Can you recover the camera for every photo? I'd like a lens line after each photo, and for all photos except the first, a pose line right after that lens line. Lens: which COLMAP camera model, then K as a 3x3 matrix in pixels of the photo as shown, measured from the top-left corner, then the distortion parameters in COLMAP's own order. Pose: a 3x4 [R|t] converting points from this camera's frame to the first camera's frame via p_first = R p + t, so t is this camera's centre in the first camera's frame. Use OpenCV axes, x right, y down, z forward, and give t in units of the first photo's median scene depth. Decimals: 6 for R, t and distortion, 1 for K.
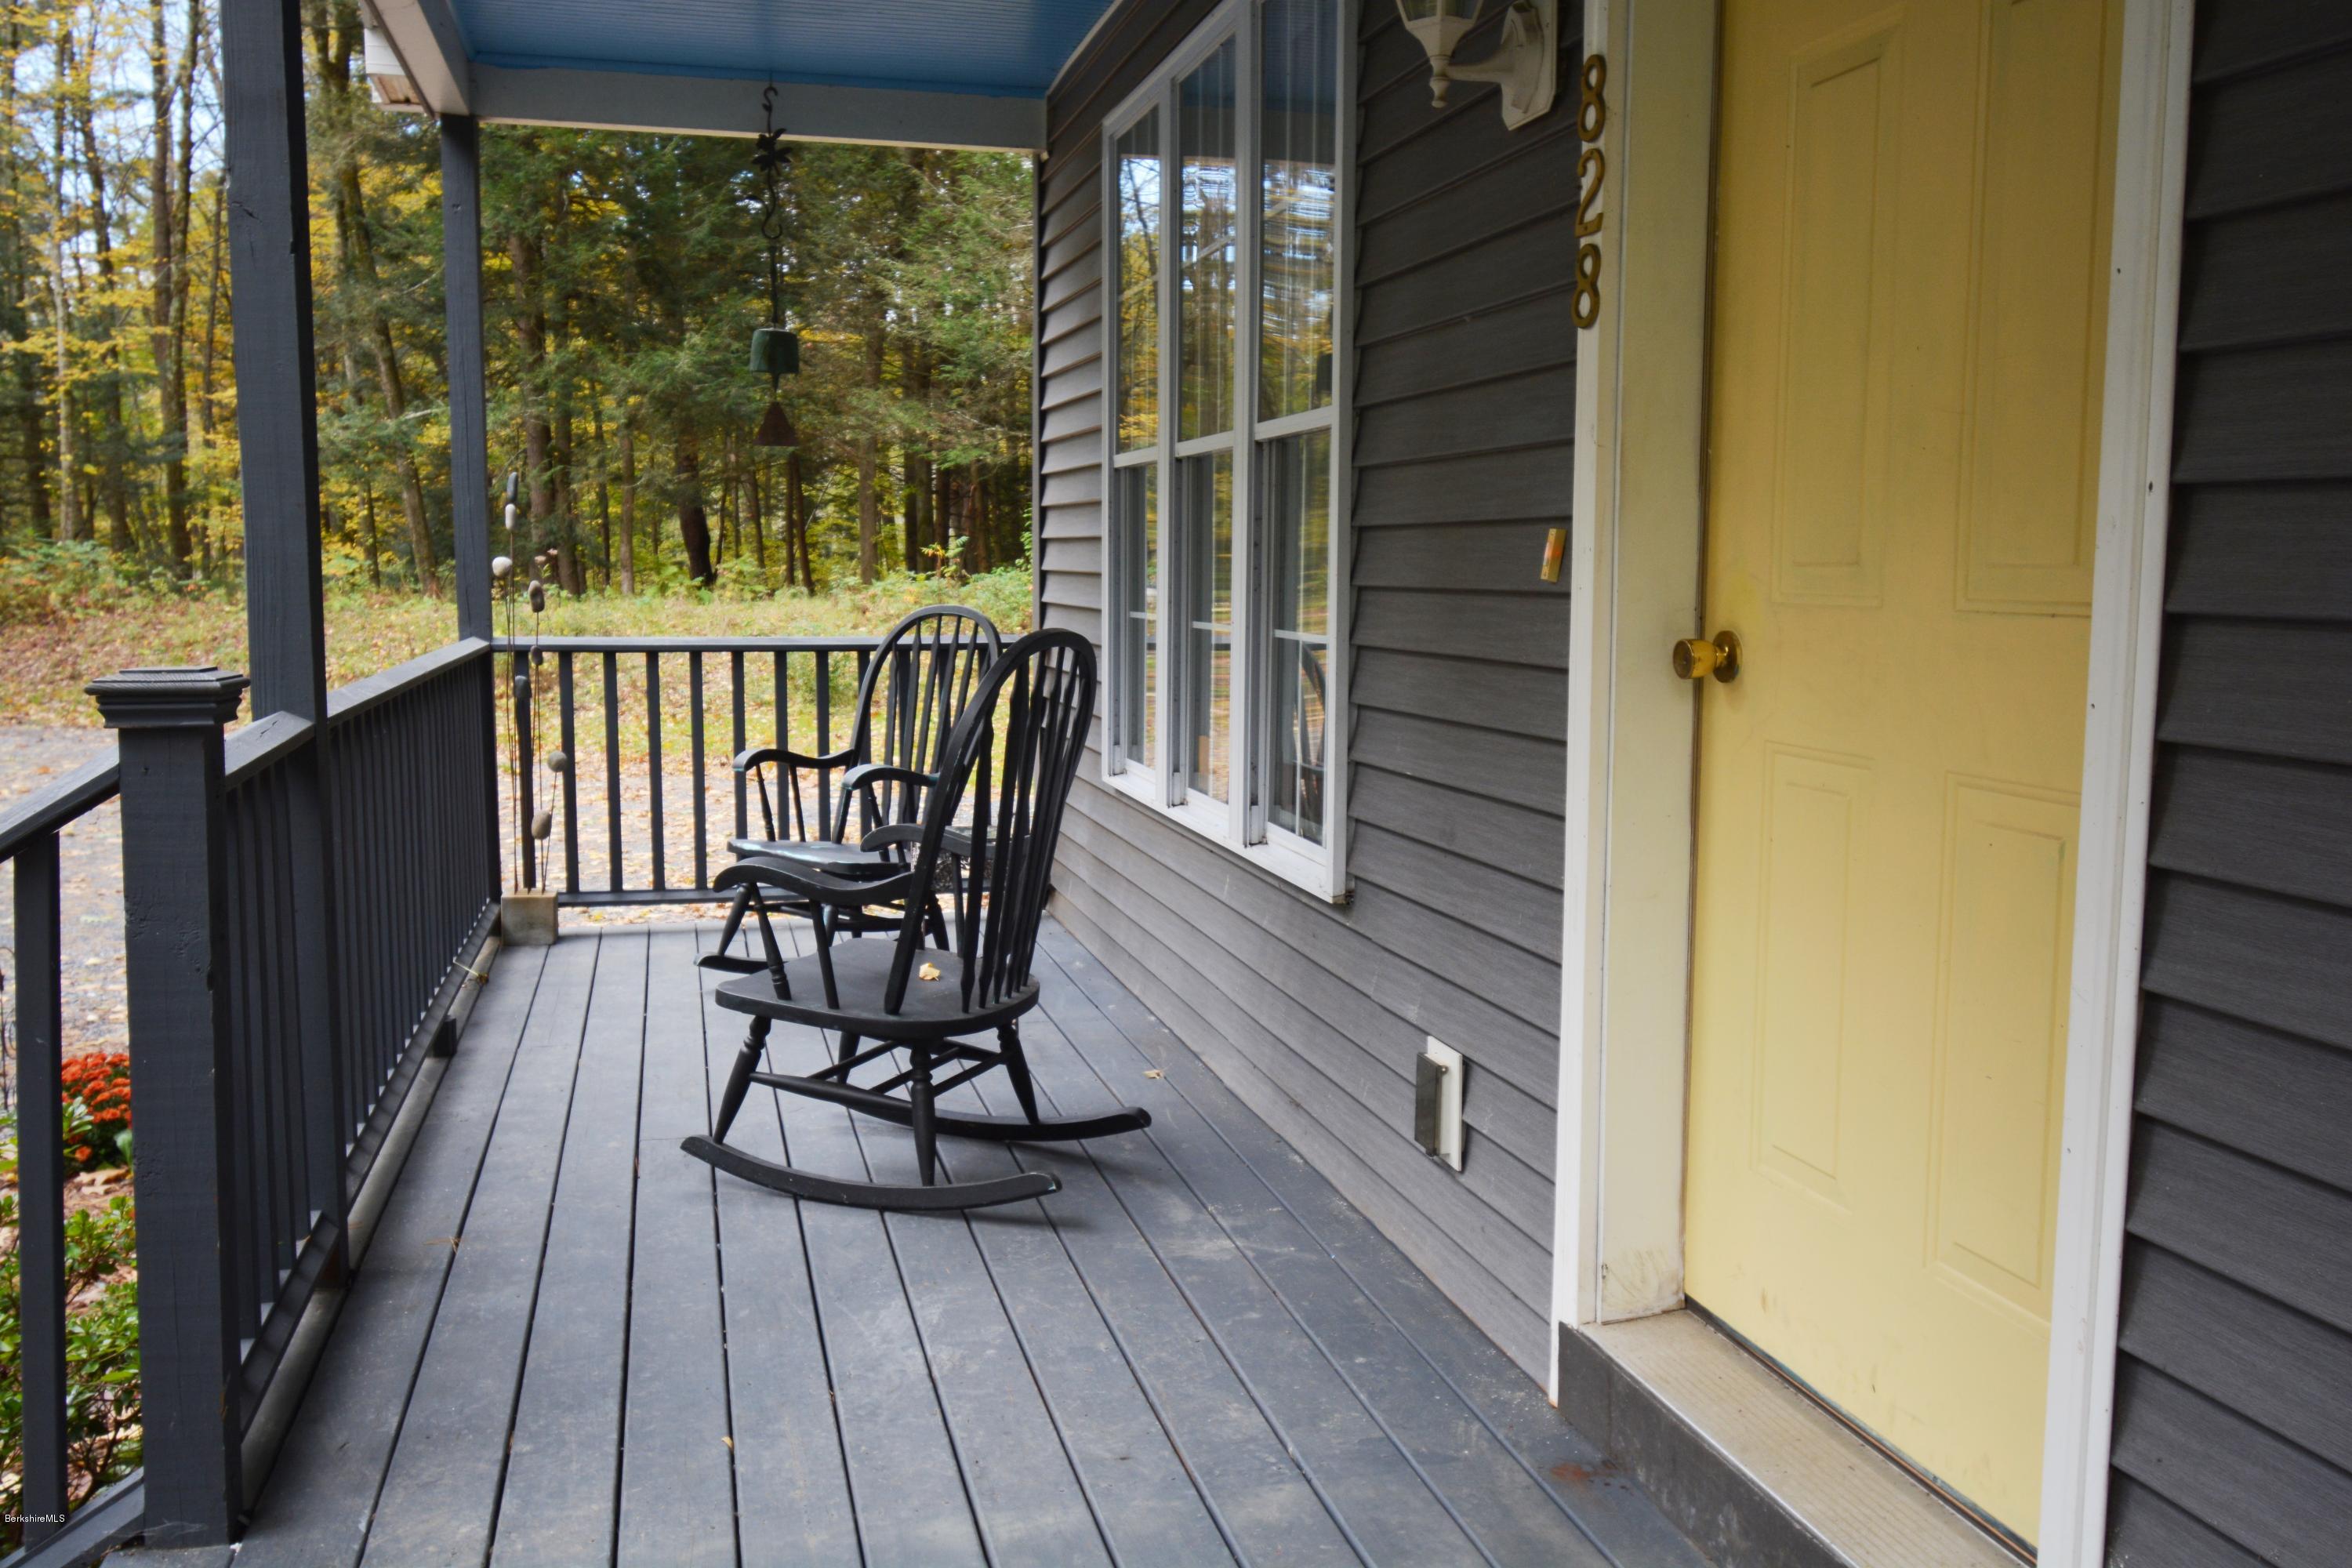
lens RADIAL K [[1979.7, 0, 1175.9], [0, 1979.7, 781.8], [0, 0, 1]] dist [-0.012267, 0.011765]
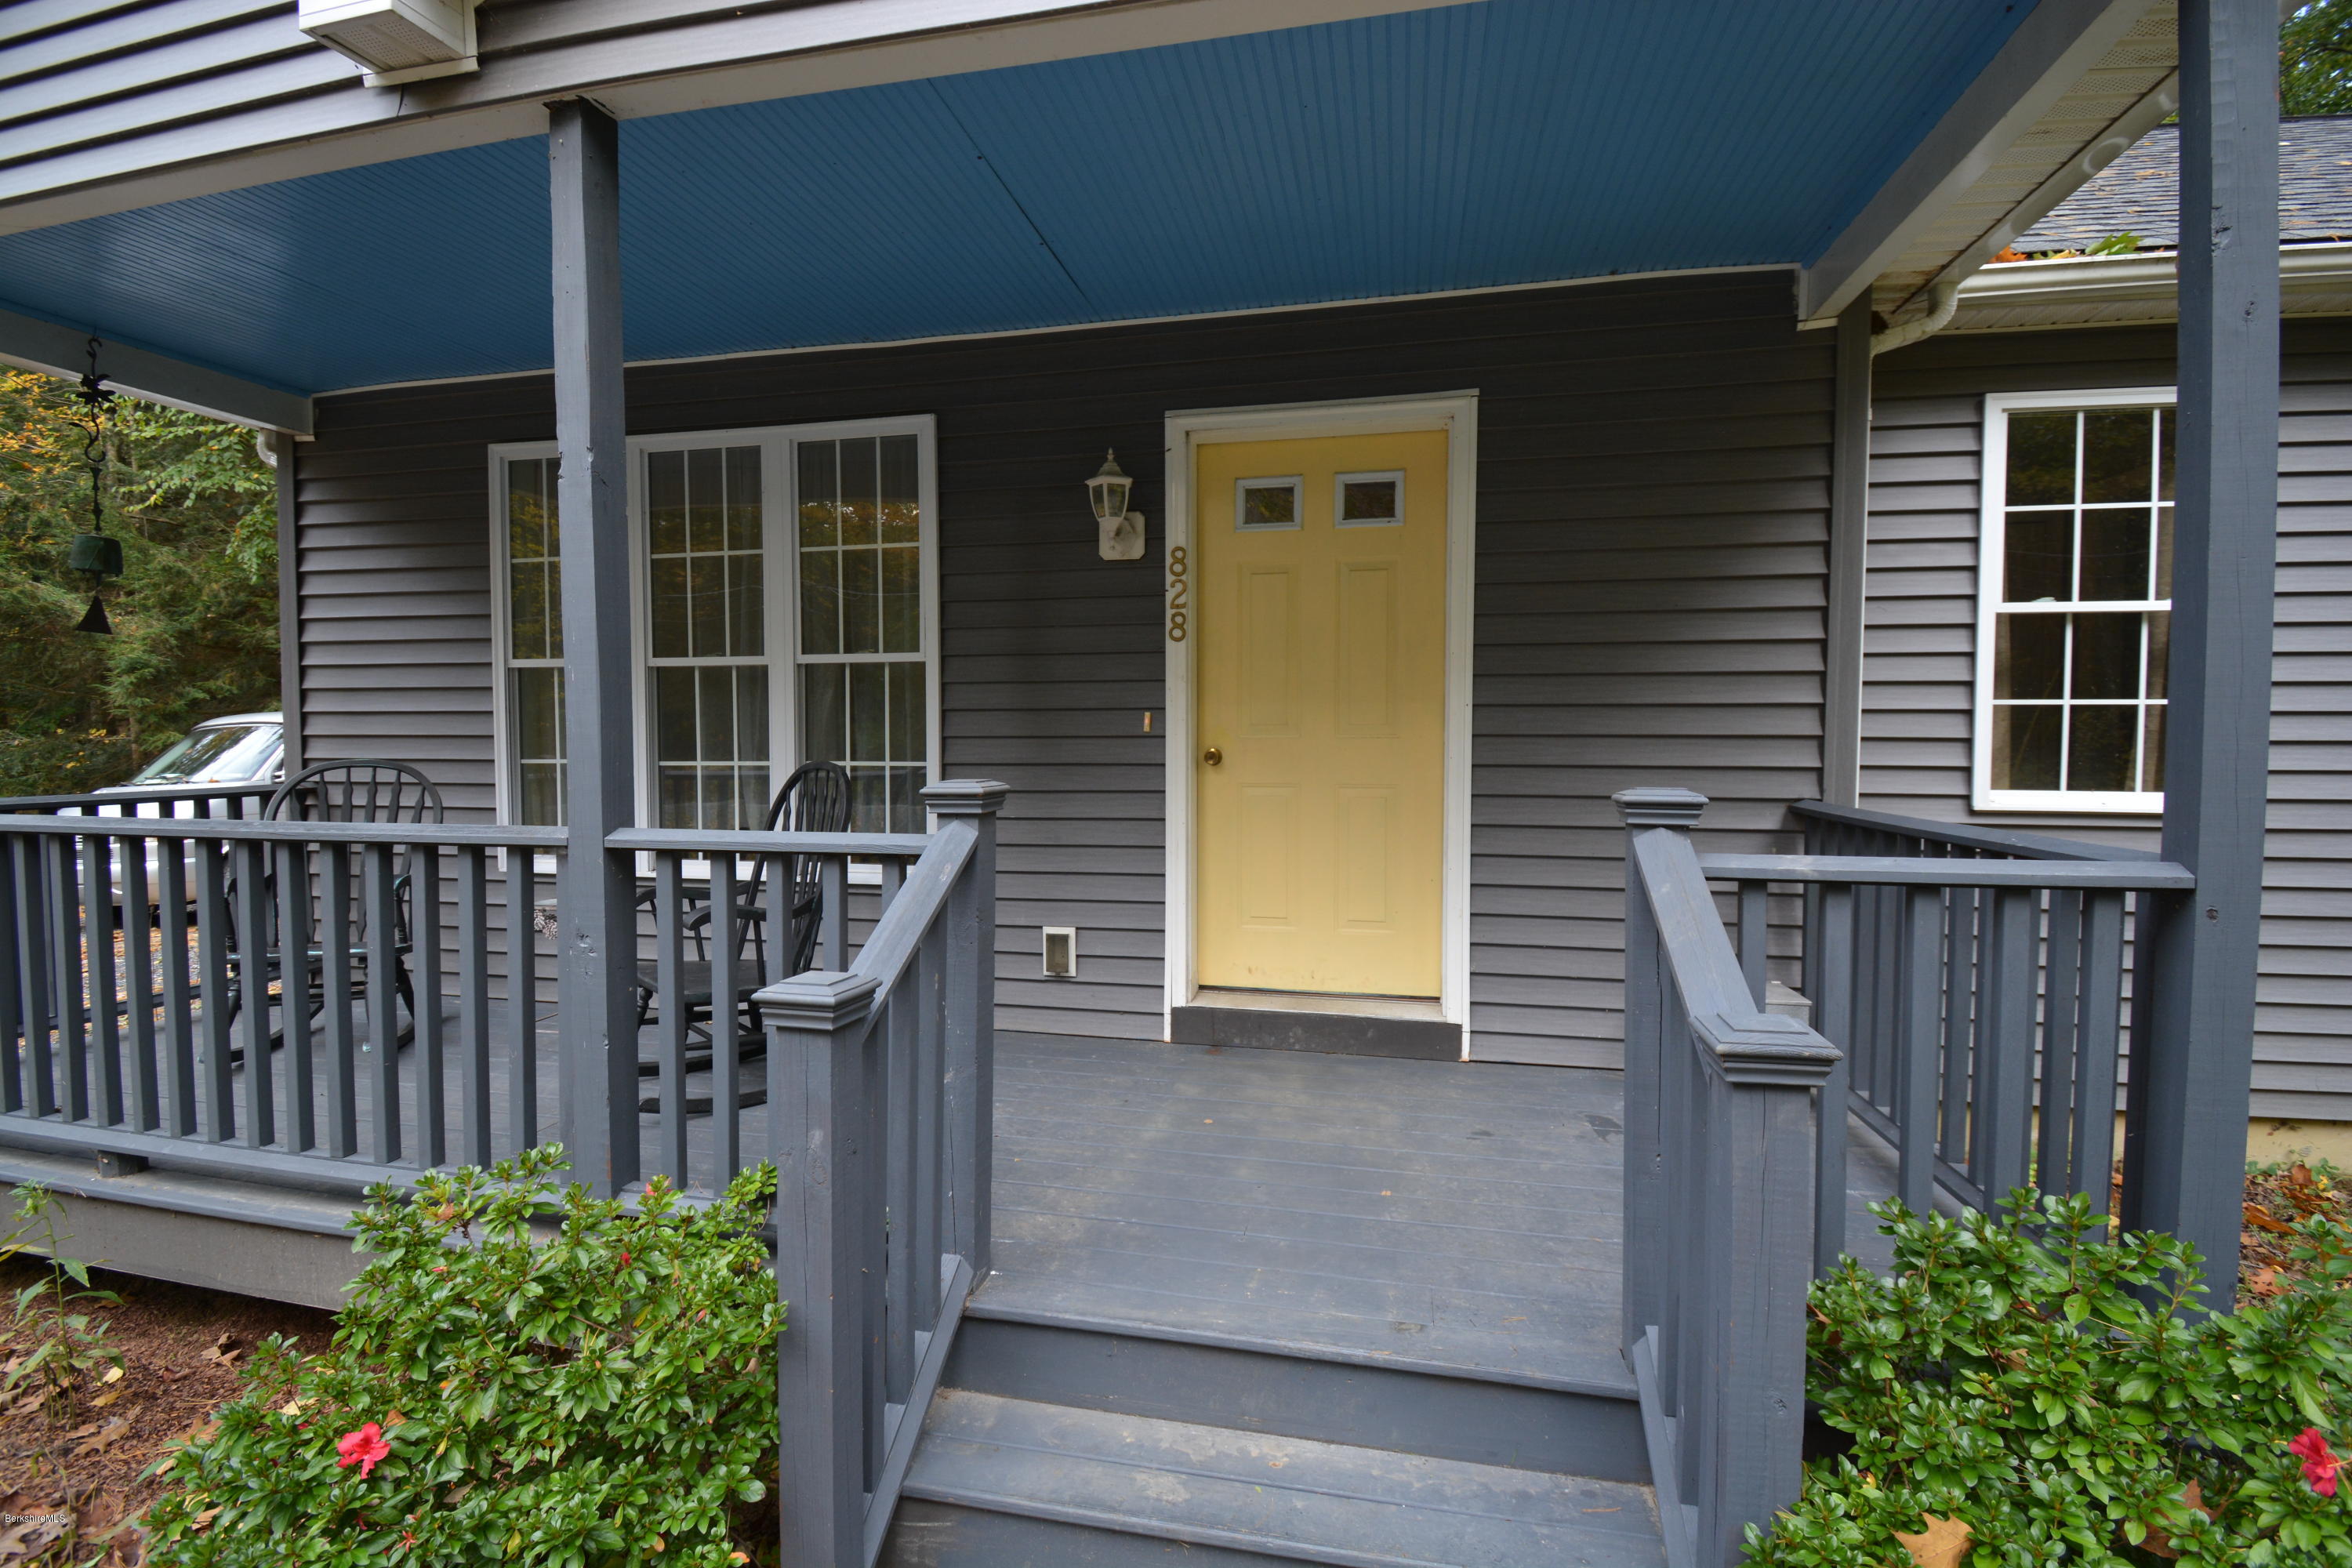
lens RADIAL K [[1085.5, 0, 1166.6], [0, 1085.5, 773.7], [0, 0, 1]] dist [-0.004004, -0.003048]
pose [[0.440415, -0.049852, 0.896409, -1.102048], [0.105458, 0.994418, 0.003490, -0.046798], [-0.891579, 0.092996, 0.443214, 0.327235]]
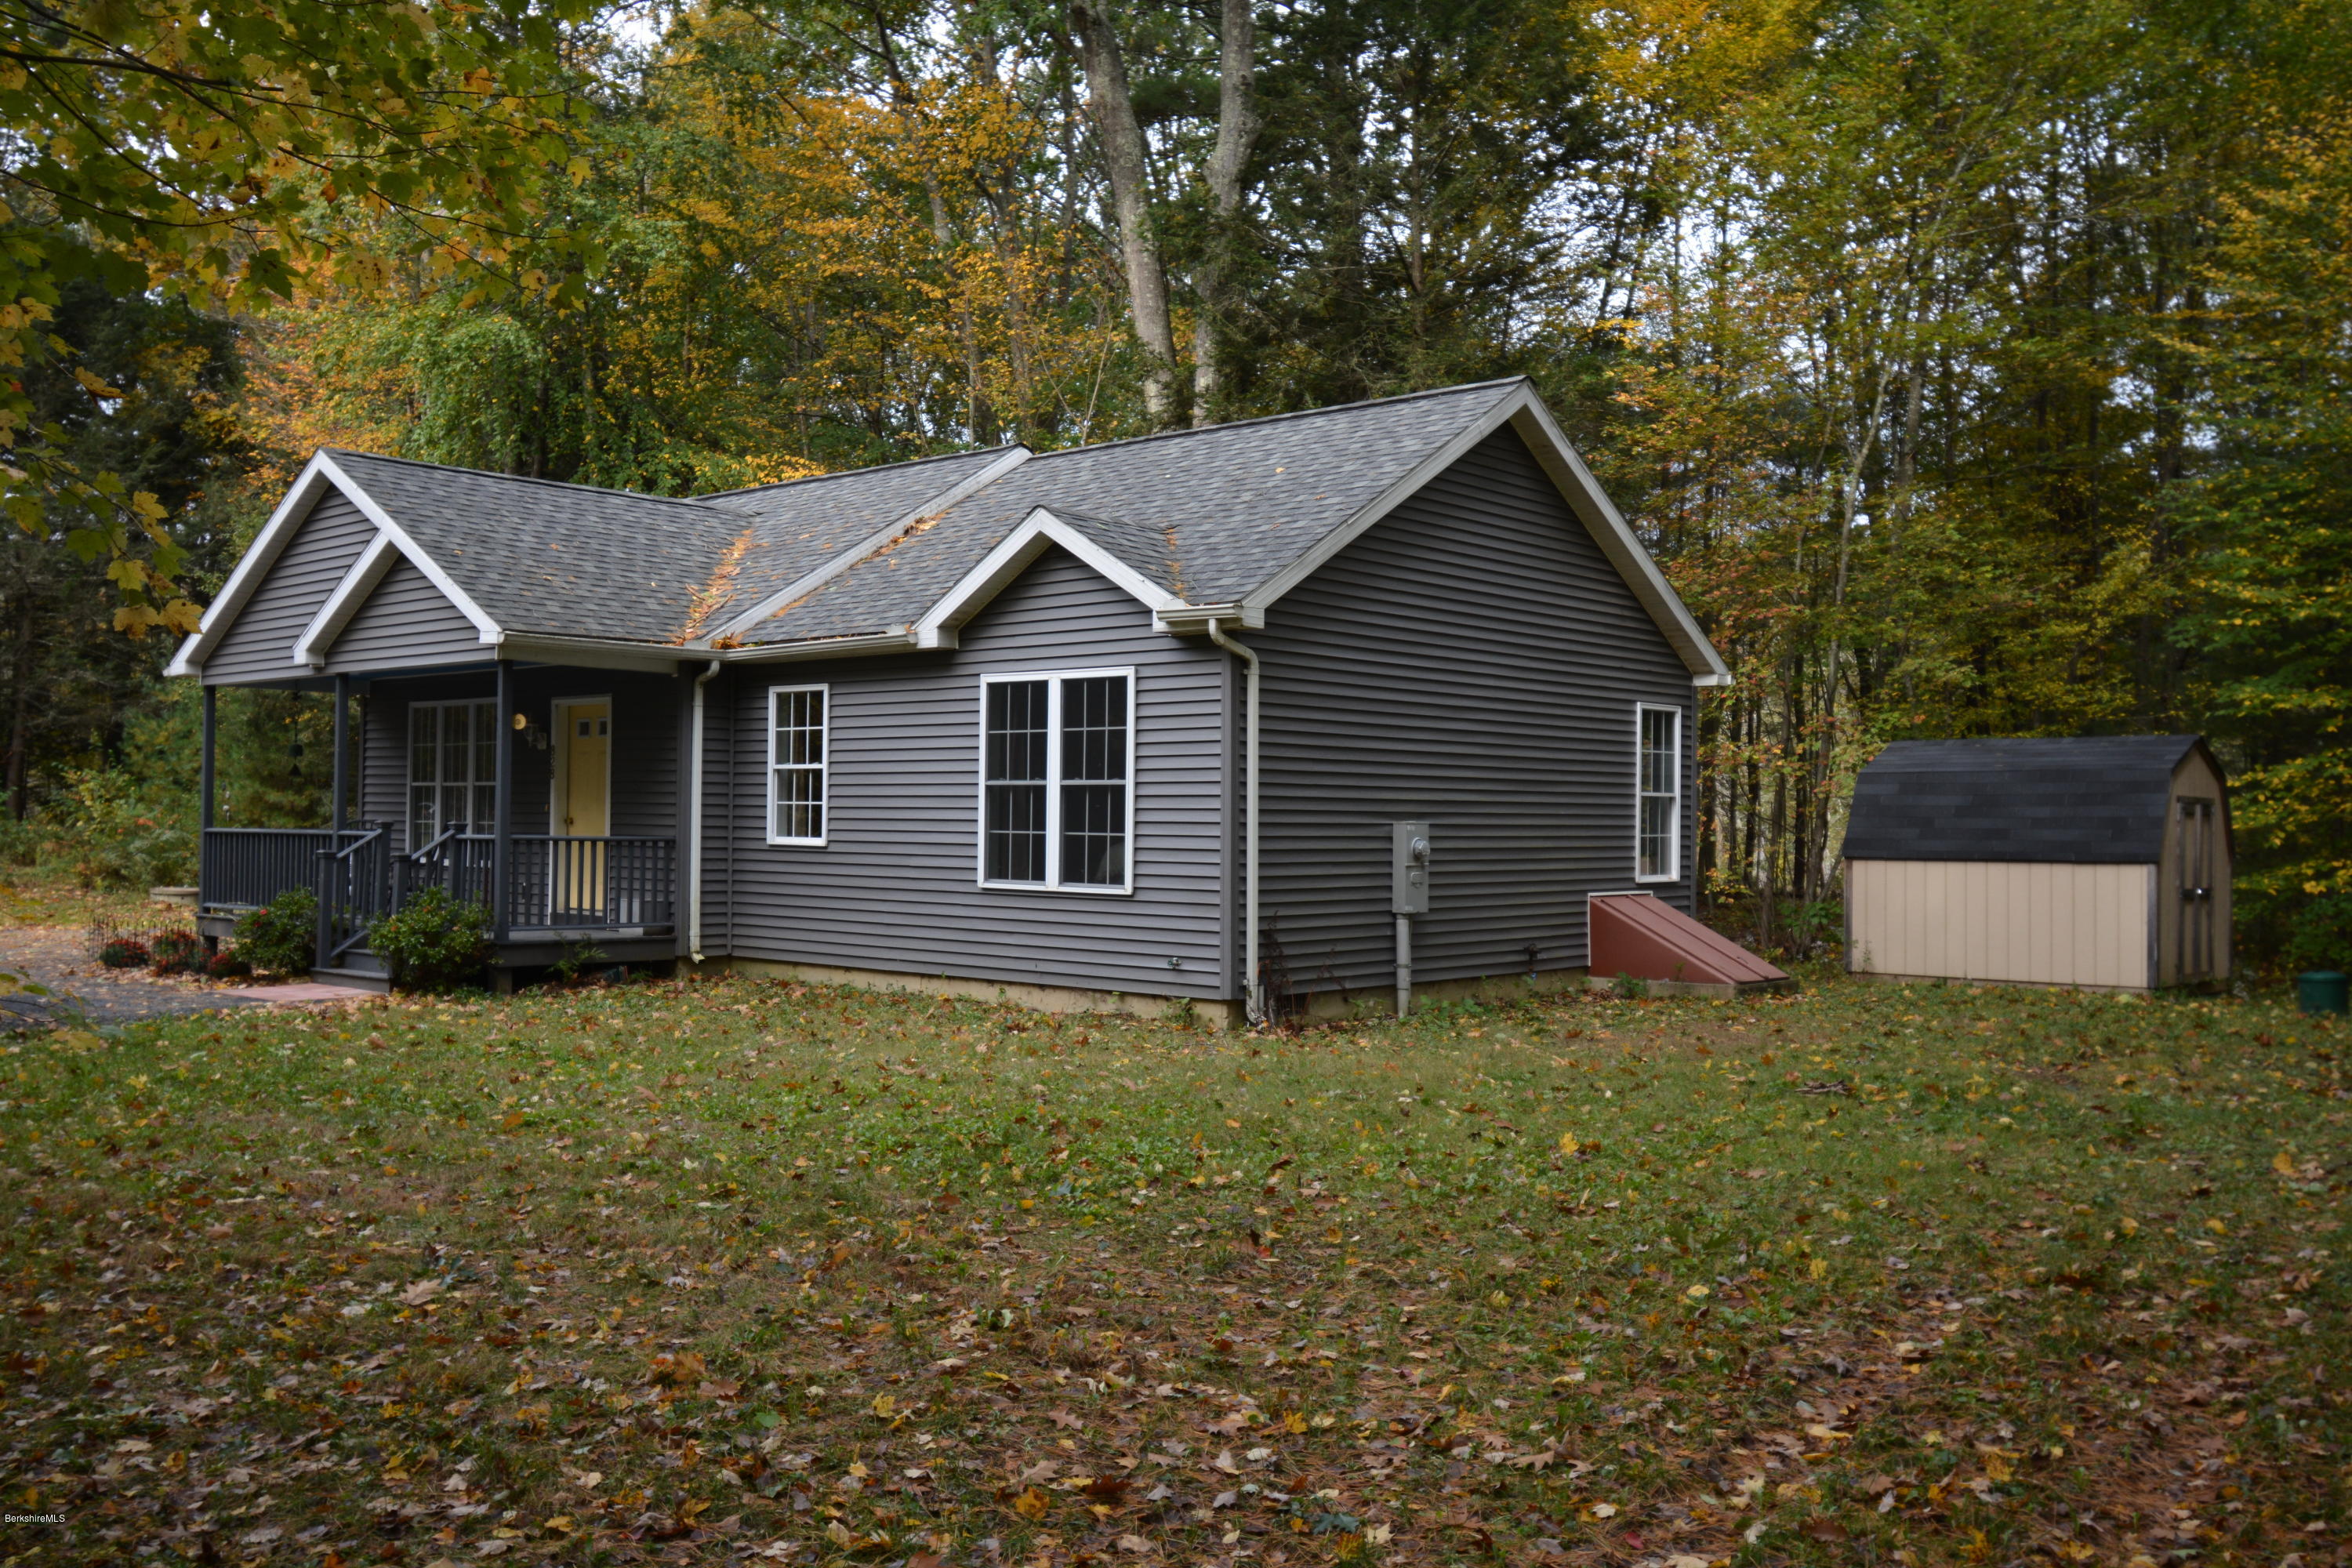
lens RADIAL K [[1979.7, 0, 1165.0], [0, 1979.7, 786.8], [0, 0, 1]] dist [-0.012267, 0.011765]
pose [[0.830080, 0.007941, 0.557588, -2.008516], [0.059594, 0.992909, -0.102859, 0.697316], [-0.554451, 0.118610, 0.823721, -6.306515]]
